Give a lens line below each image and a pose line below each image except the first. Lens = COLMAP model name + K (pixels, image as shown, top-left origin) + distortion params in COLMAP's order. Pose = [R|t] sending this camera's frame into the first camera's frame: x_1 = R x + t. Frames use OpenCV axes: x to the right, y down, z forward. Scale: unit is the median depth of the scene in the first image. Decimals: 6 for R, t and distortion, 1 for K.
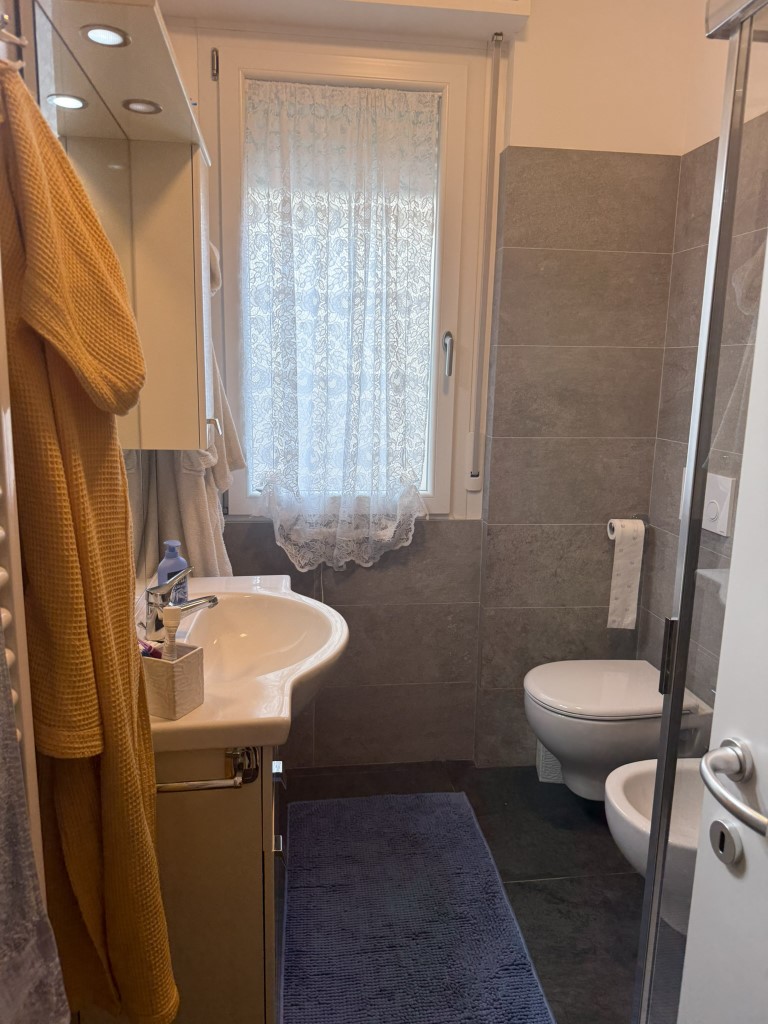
lens RADIAL K [[727.0, 0, 384.7], [0, 727.0, 511.6], [0, 0, 1]] dist [0.043756, -0.058768]
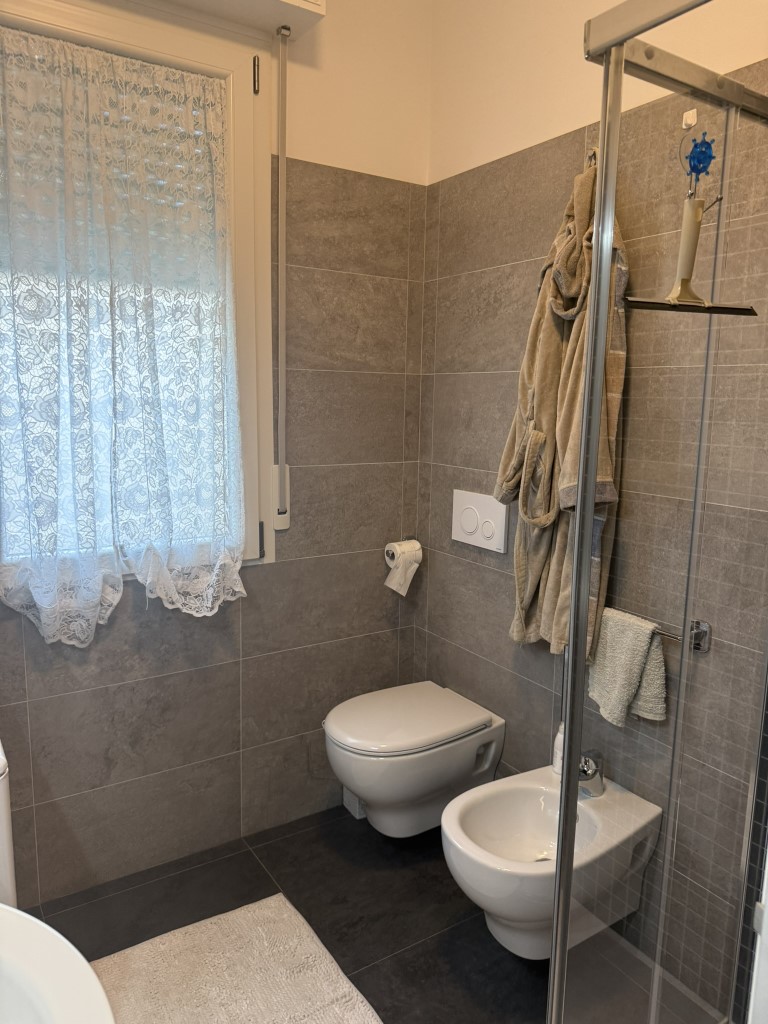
lens RADIAL K [[727.0, 0, 381.0], [0, 727.0, 513.0], [0, 0, 1]] dist [0.043756, -0.058768]
pose [[0.902355, -0.068797, 0.425467, -0.153025], [0.082129, 0.996536, -0.013047, -0.028652], [-0.423095, 0.046716, 0.904880, 0.144472]]
